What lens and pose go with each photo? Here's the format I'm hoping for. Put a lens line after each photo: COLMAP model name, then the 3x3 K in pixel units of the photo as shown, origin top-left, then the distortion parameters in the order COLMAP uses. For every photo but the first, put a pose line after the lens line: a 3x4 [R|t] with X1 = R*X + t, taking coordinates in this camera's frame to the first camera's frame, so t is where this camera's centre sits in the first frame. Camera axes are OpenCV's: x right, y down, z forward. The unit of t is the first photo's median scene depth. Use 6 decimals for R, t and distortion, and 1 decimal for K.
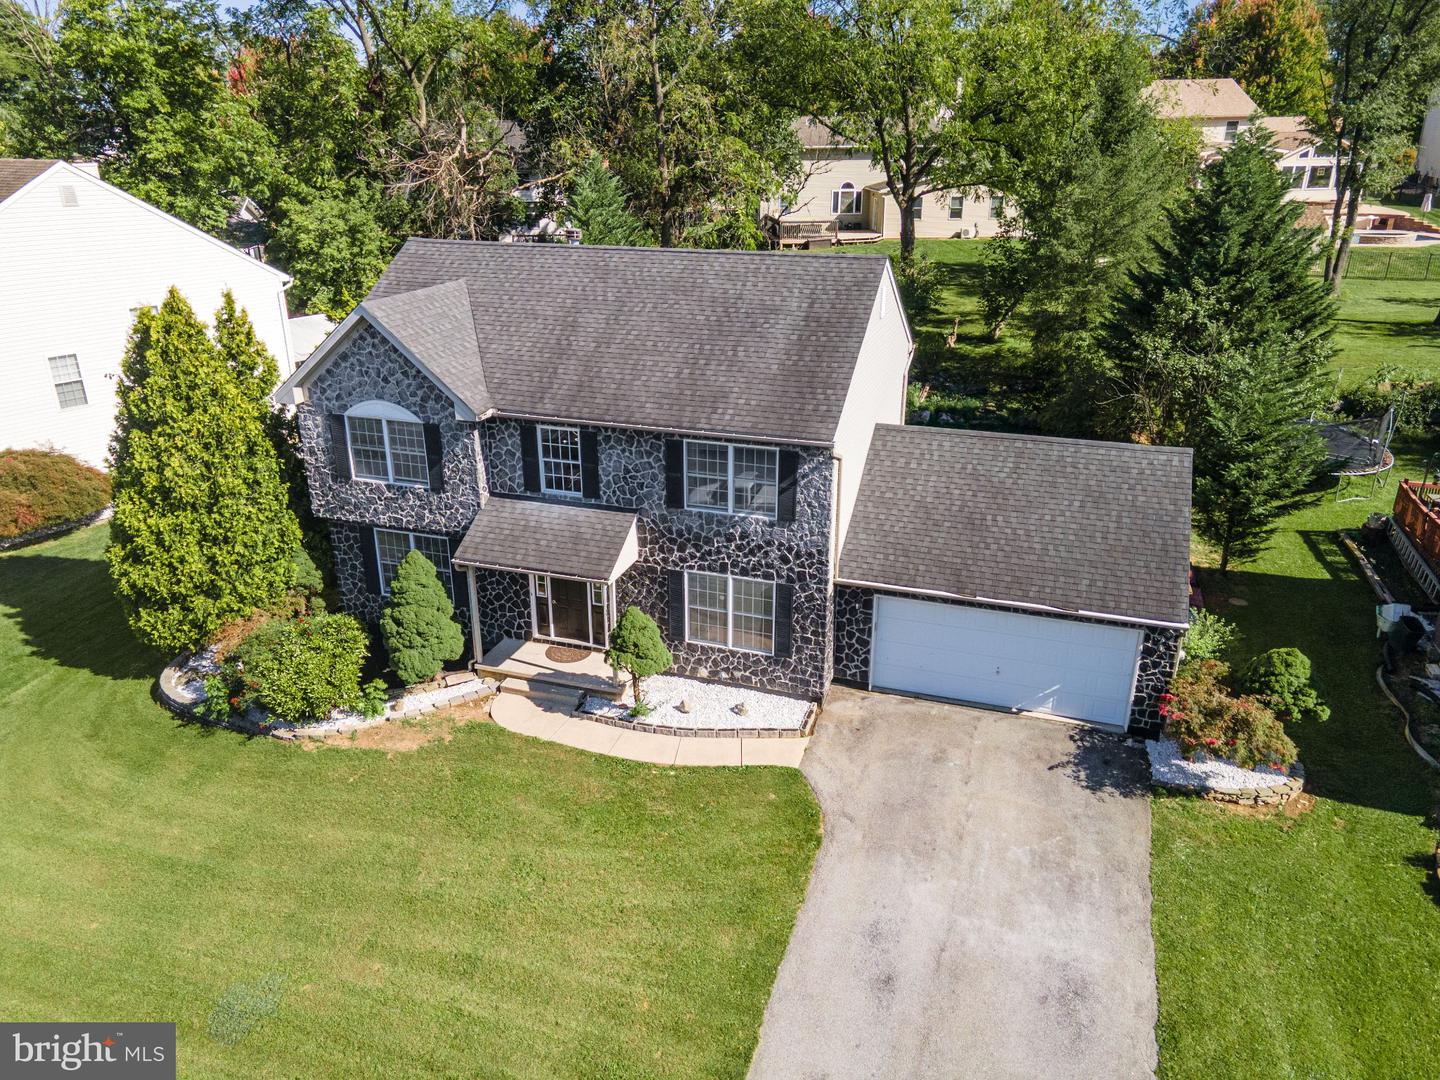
lens RADIAL K [[1040.2, 0, 702.7], [0, 1040.2, 534.8], [0, 0, 1]] dist [0.035117, 0.002441]
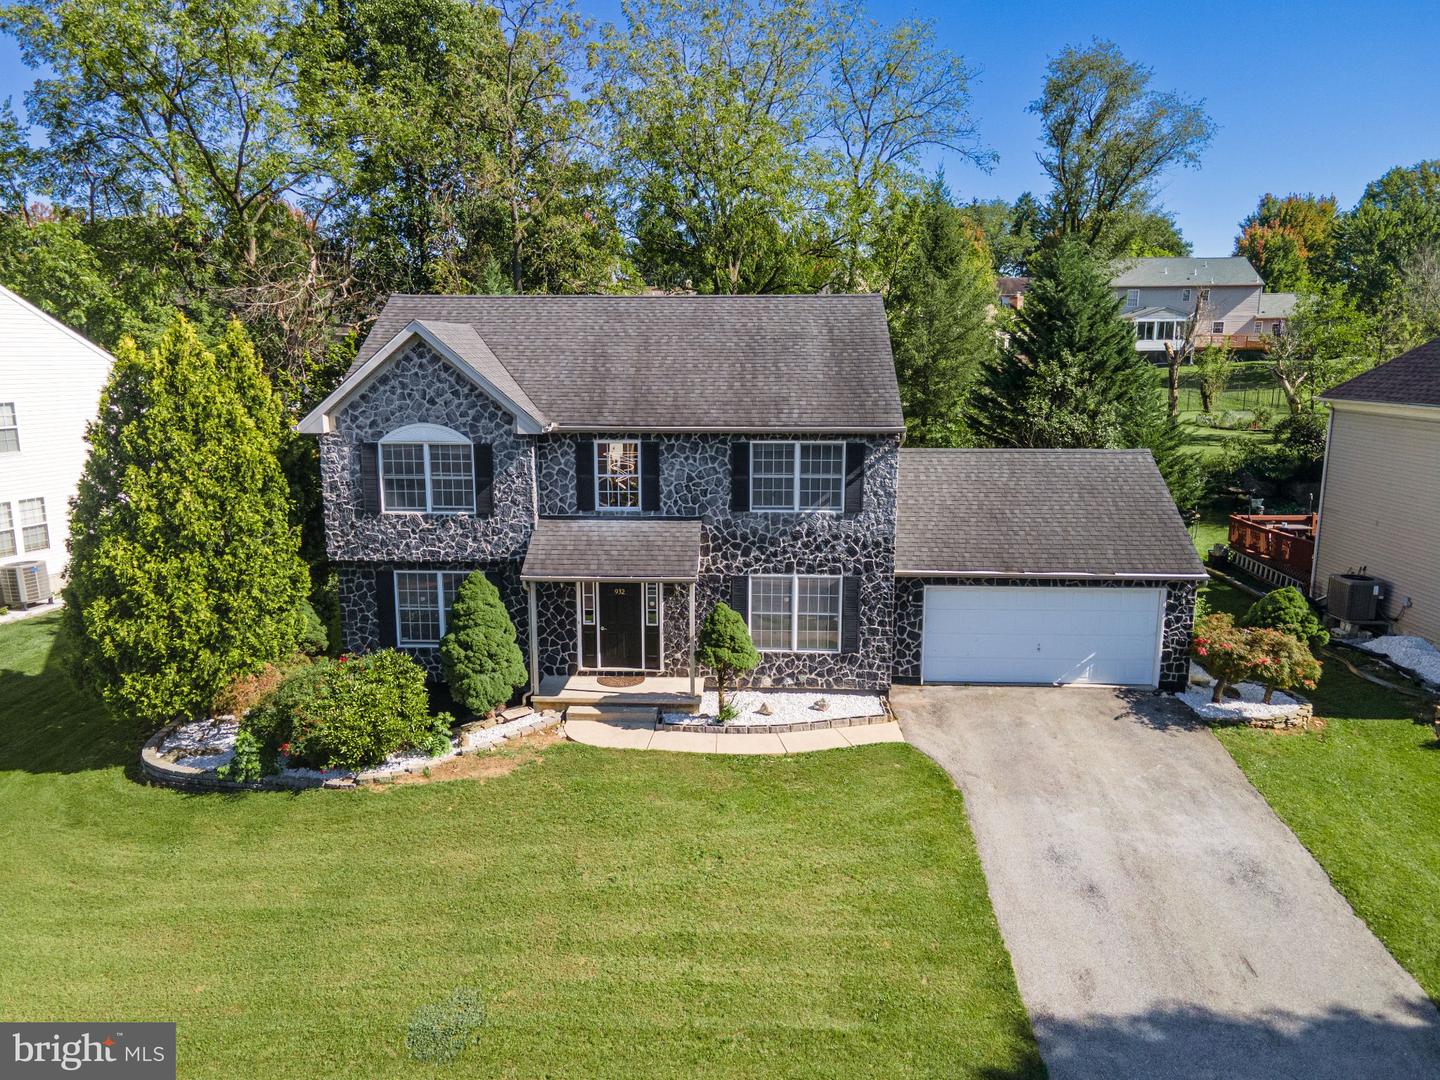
lens RADIAL K [[1040.2, 0, 702.7], [0, 1040.2, 534.8], [0, 0, 1]] dist [0.035117, 0.002441]
pose [[0.961065, -0.046449, 0.272392, -0.333863], [0.097795, 0.979144, -0.178080, 0.171170], [-0.258439, 0.197785, 0.945564, 0.044293]]
